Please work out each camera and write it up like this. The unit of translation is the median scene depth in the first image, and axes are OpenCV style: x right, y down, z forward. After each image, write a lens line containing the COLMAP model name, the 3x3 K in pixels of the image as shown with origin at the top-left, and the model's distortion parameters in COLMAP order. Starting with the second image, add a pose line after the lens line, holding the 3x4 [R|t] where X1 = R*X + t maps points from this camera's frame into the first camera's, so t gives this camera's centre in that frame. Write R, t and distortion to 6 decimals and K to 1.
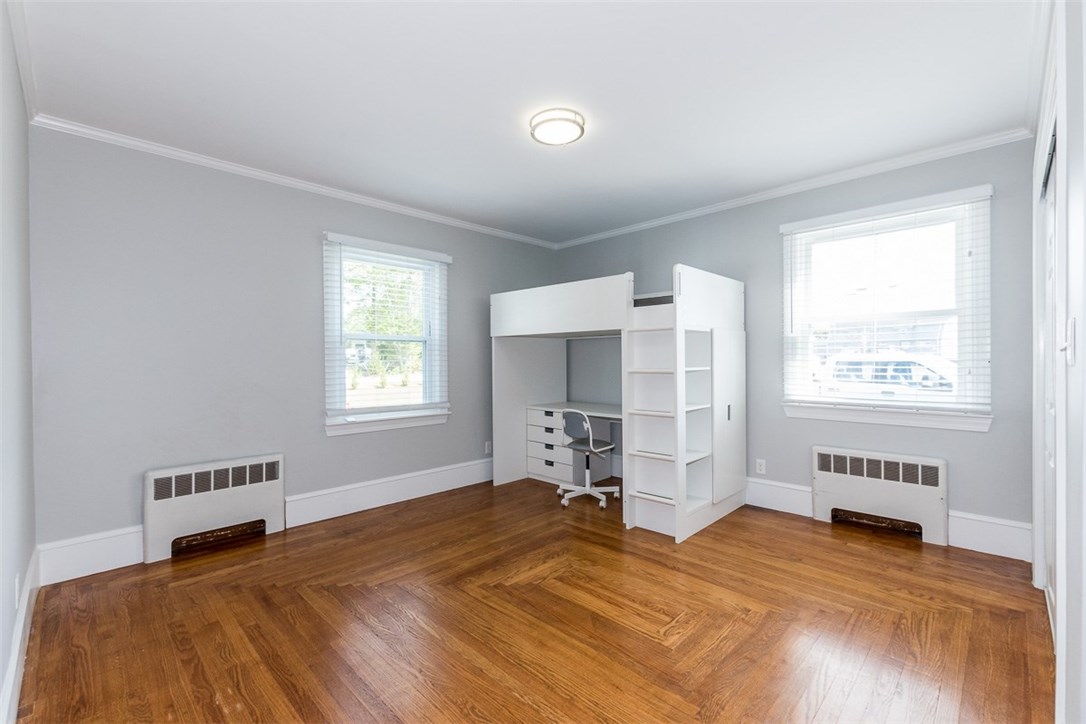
lens RADIAL K [[467.3, 0, 542.1], [0, 467.3, 364.4], [0, 0, 1]] dist [0.002217, -0.000179]
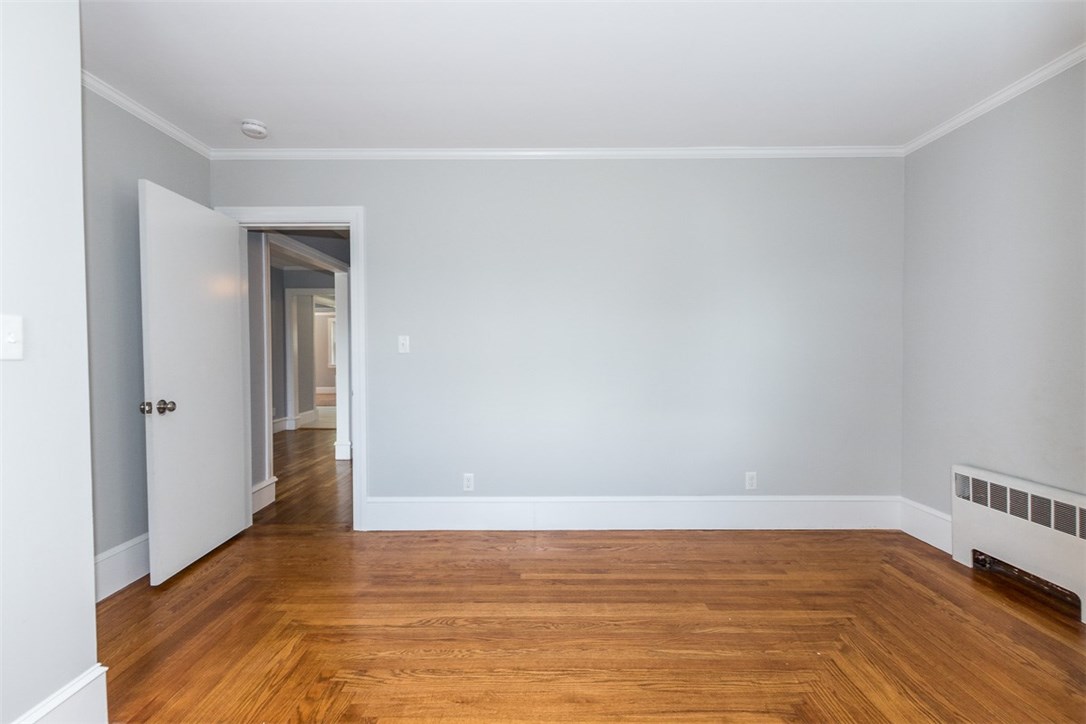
lens RADIAL K [[469.3, 0, 543.0], [0, 469.3, 356.2], [0, 0, 1]] dist [0.001356, -0.000041]
pose [[-0.711098, 0.013096, -0.702971, 0.481041], [0.004396, 0.999890, 0.014182, -0.009294], [0.703080, 0.006994, -0.711077, 1.225787]]
